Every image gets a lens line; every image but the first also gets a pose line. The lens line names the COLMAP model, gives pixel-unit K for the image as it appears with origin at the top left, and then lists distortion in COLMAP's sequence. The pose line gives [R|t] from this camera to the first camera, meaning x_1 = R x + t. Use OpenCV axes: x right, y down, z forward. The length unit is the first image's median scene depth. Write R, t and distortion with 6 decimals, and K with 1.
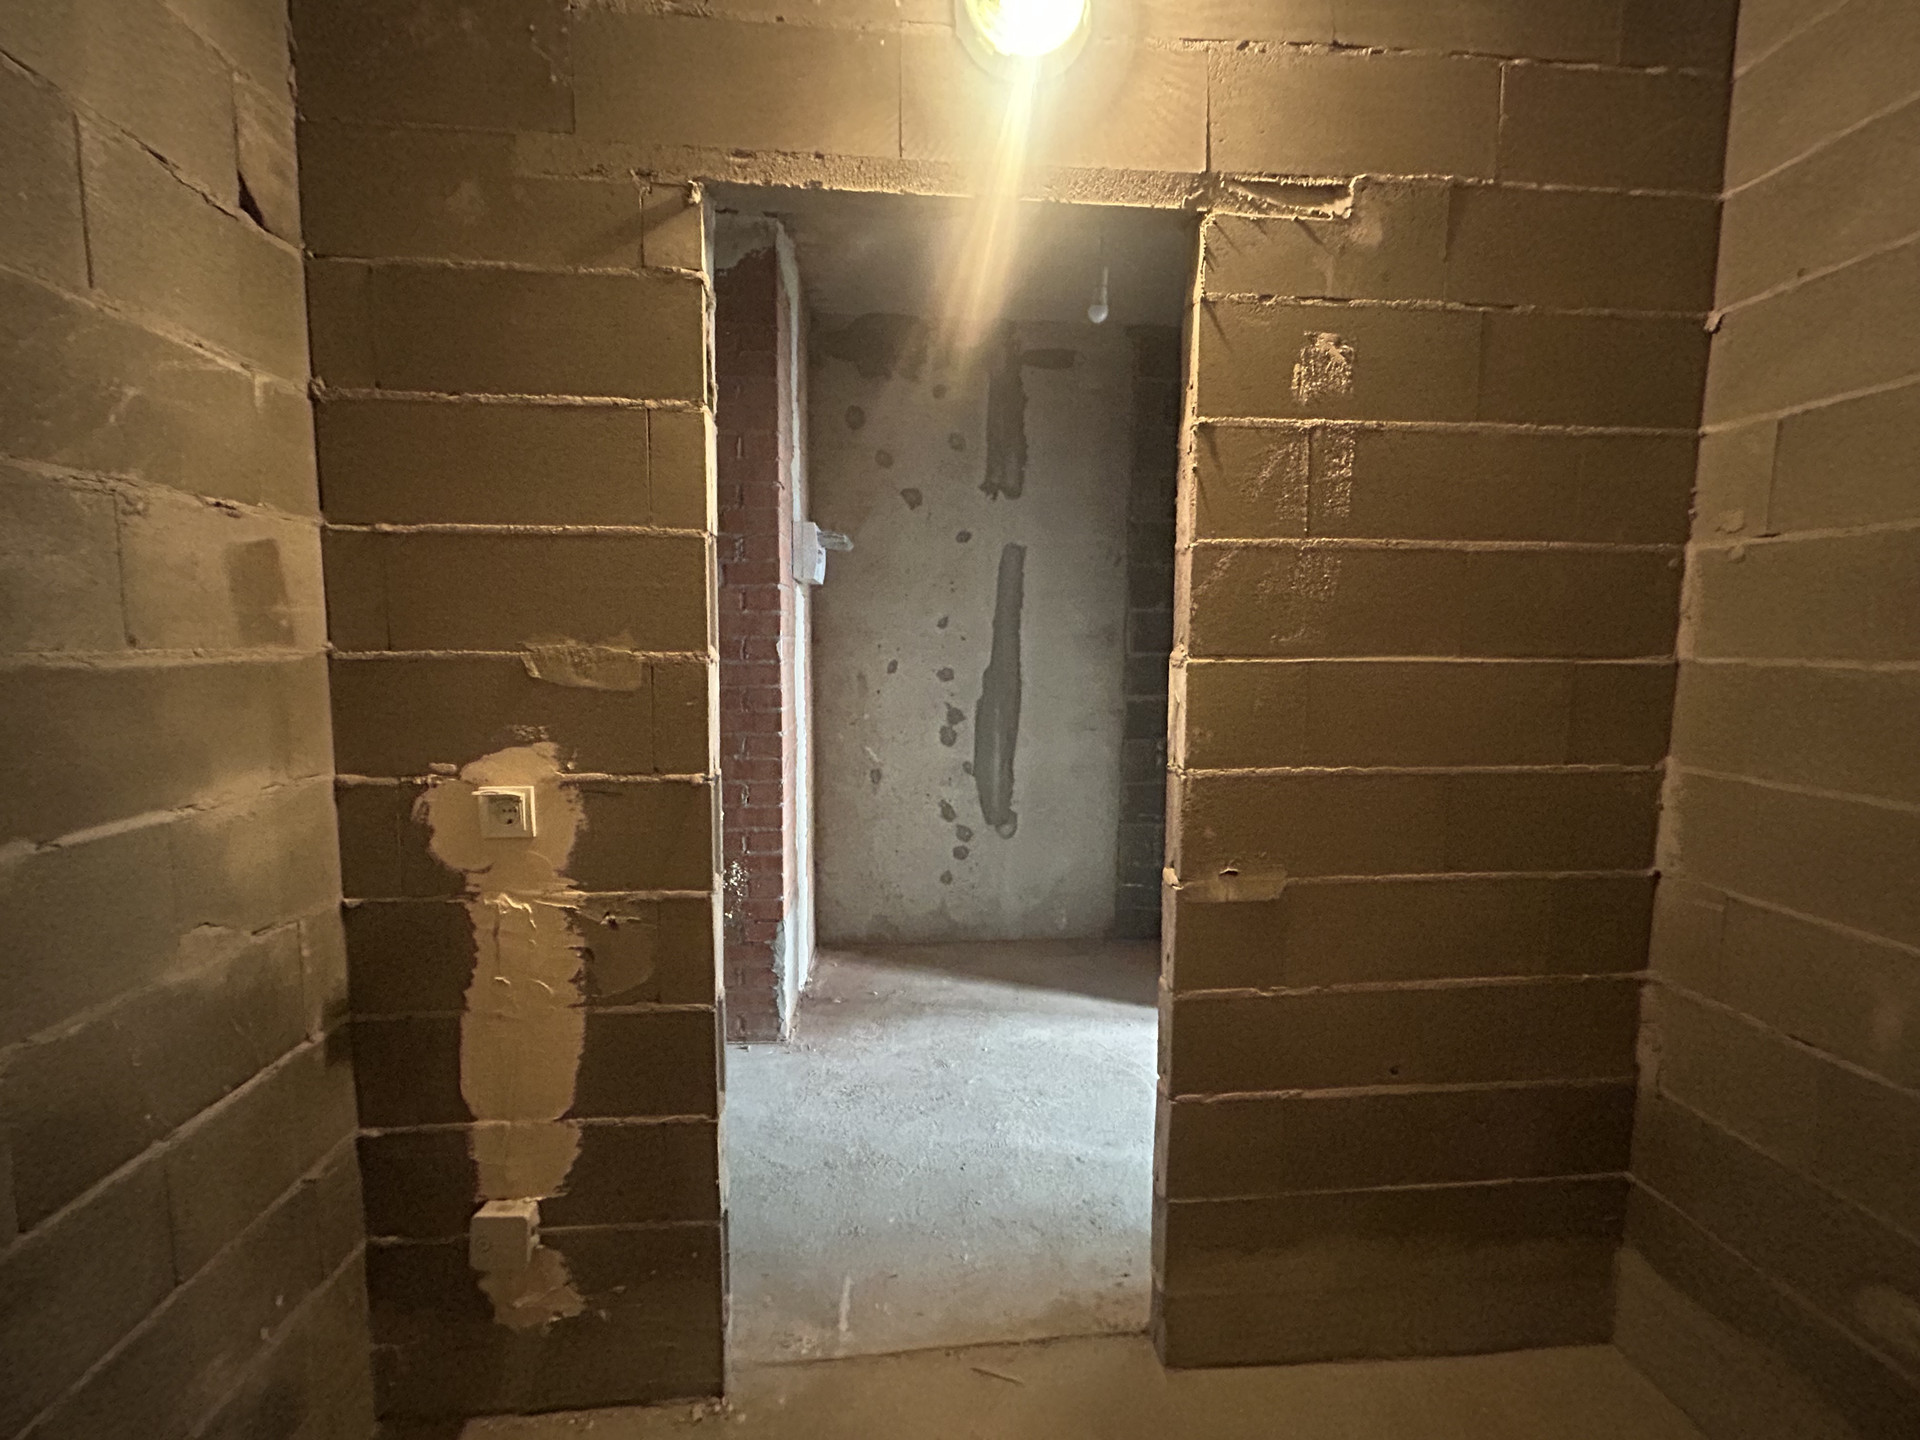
lens RADIAL K [[784.6, 0, 962.0], [0, 784.6, 721.6], [0, 0, 1]] dist [-0.002010, 0.001291]
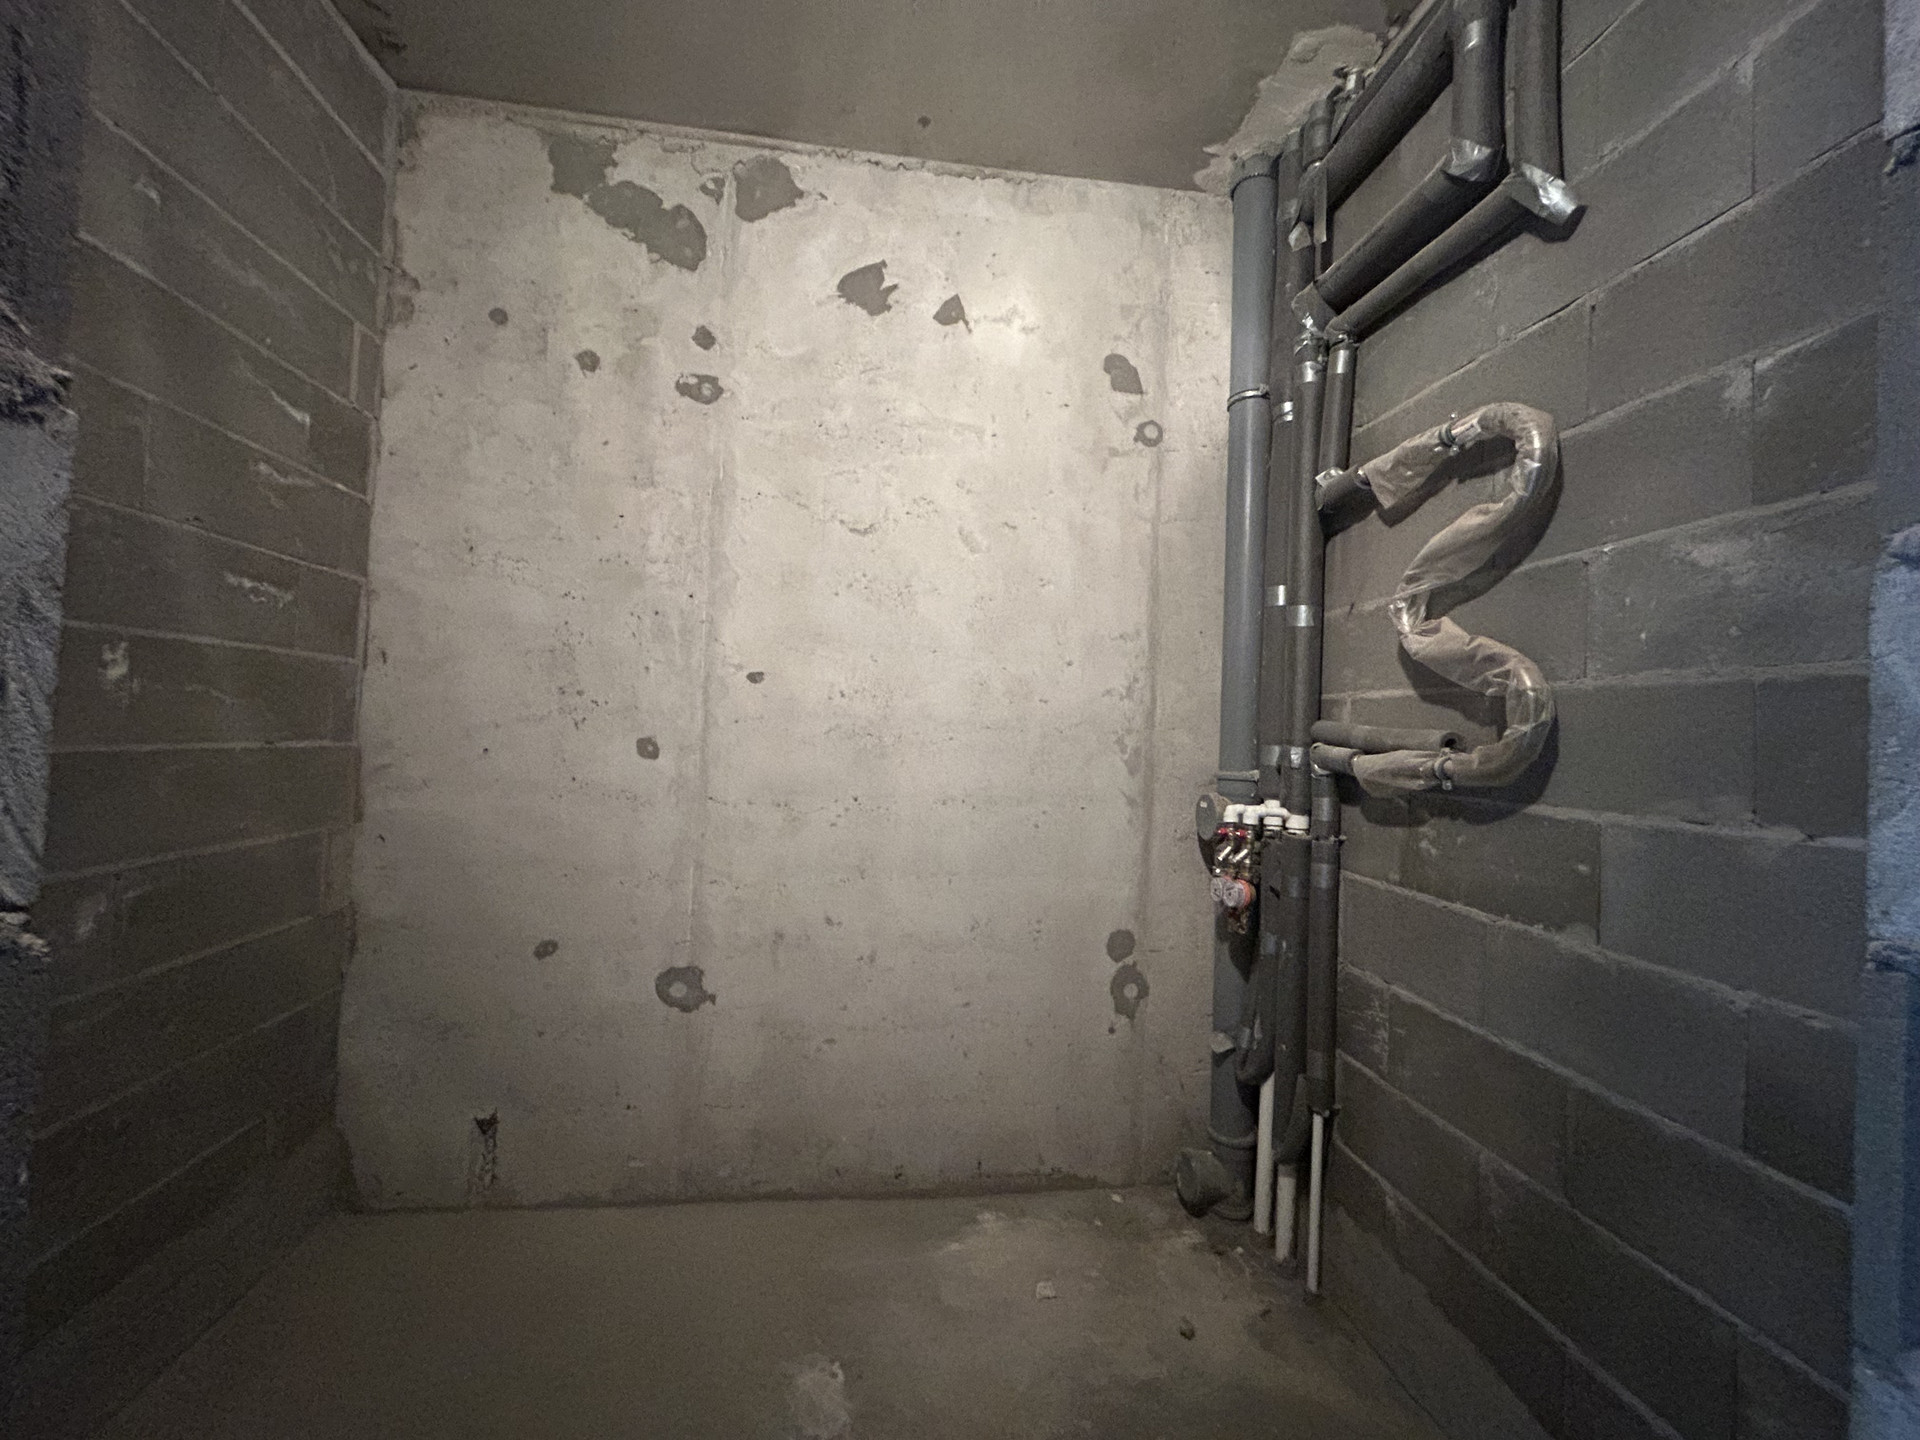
lens RADIAL K [[784.6, 0, 957.5], [0, 784.6, 716.5], [0, 0, 1]] dist [-0.002010, 0.001291]
pose [[-0.998724, -0.046490, -0.019718, 0.010676], [-0.047921, 0.995668, 0.079686, -0.009781], [0.015928, 0.080529, -0.996625, 0.486853]]
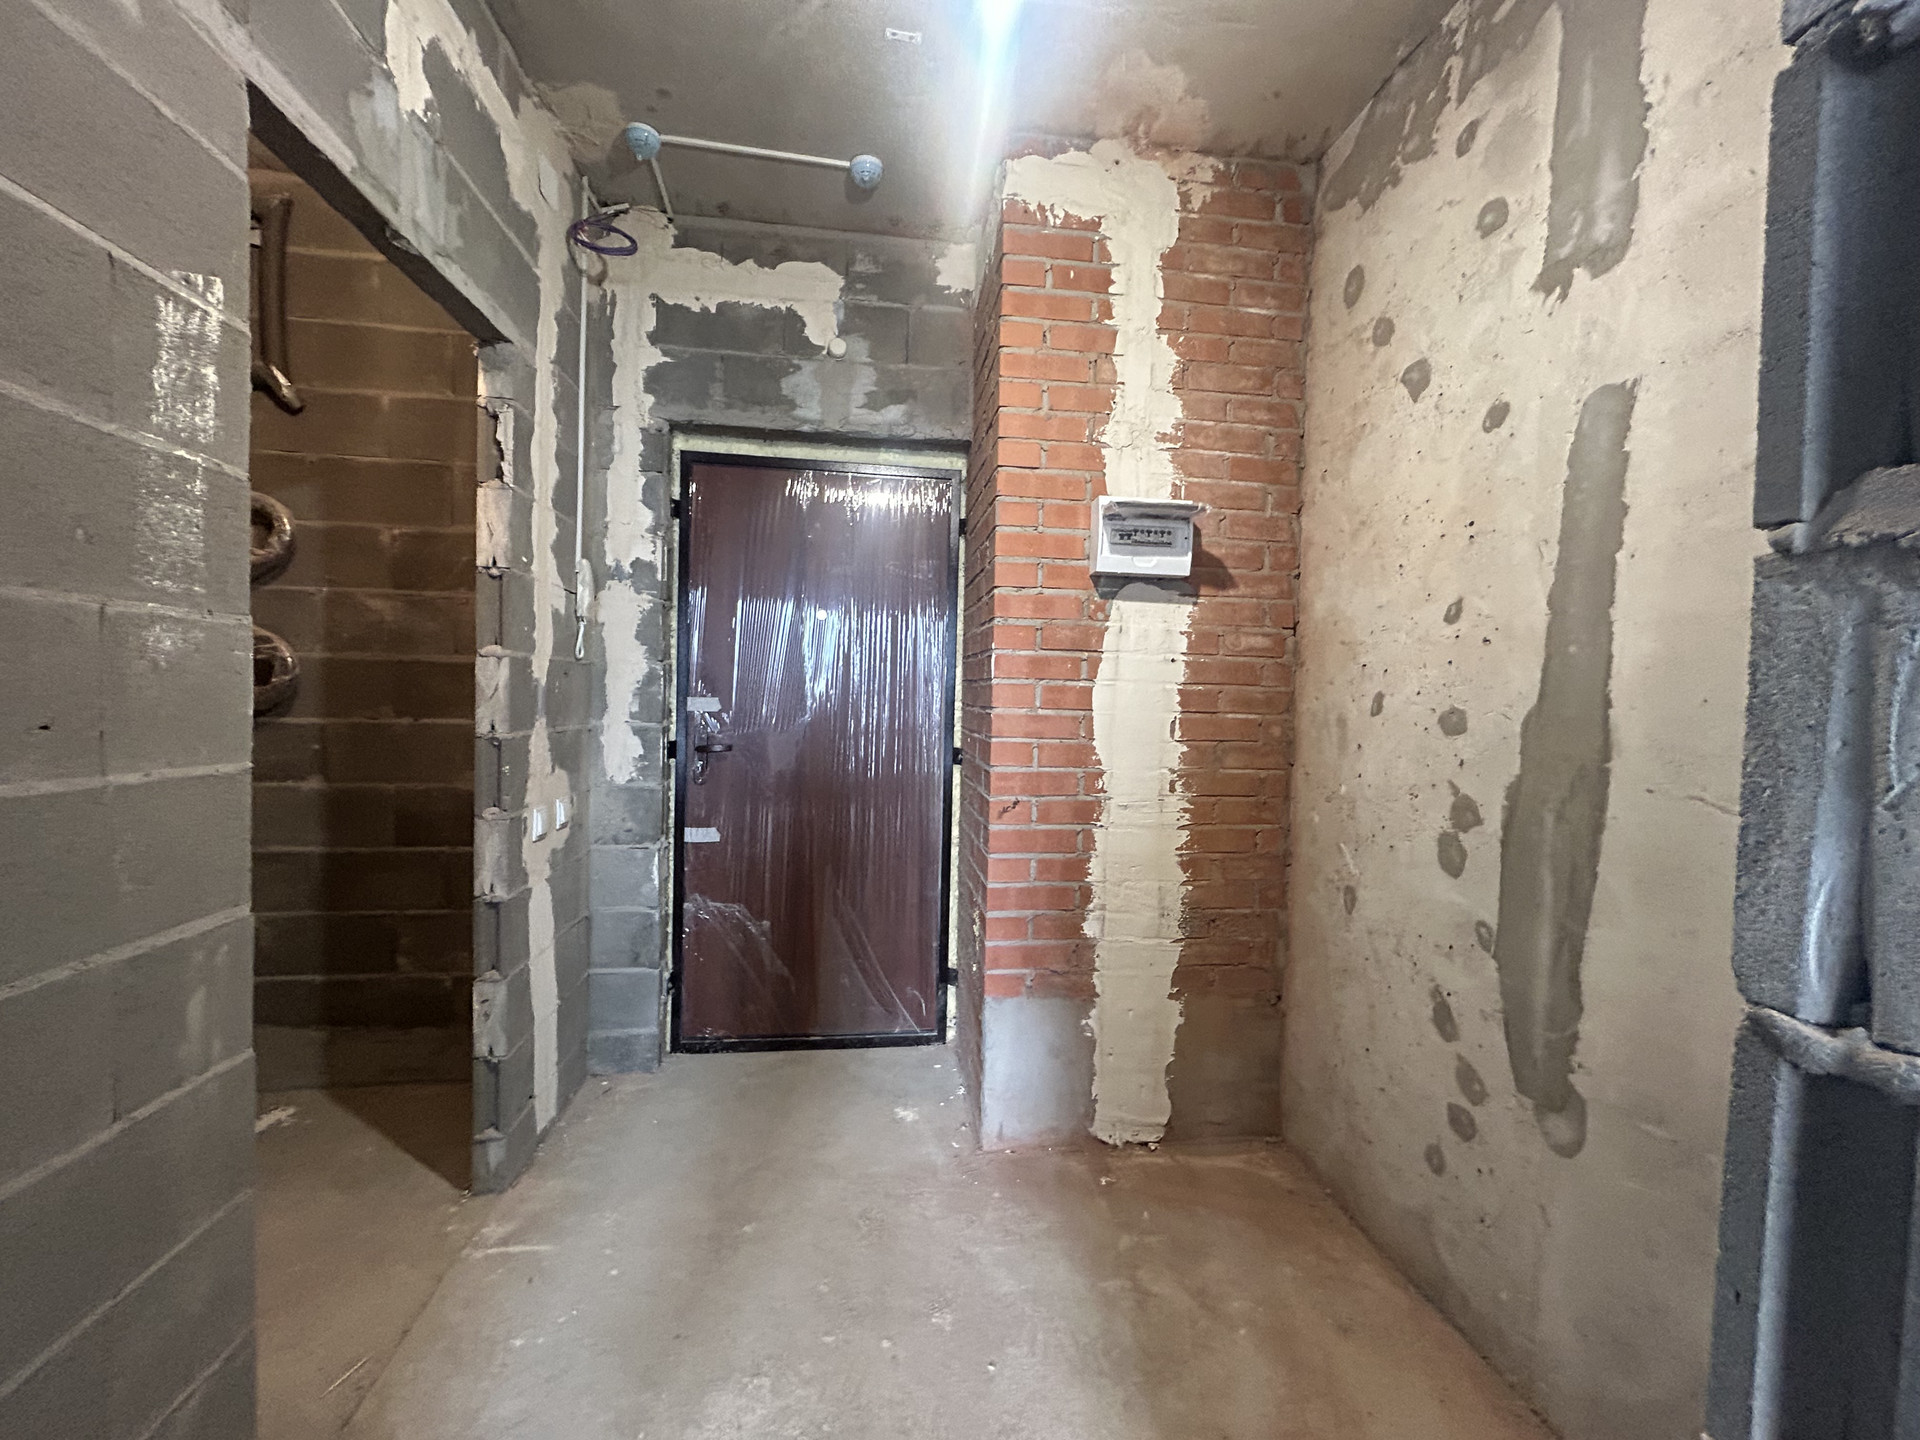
lens RADIAL K [[784.6, 0, 964.4], [0, 784.6, 719.9], [0, 0, 1]] dist [-0.002010, 0.001291]
pose [[0.037255, 0.024141, -0.999014, 0.437752], [-0.119691, 0.992619, 0.019523, -0.035152], [0.992112, 0.118845, 0.039869, 0.692264]]
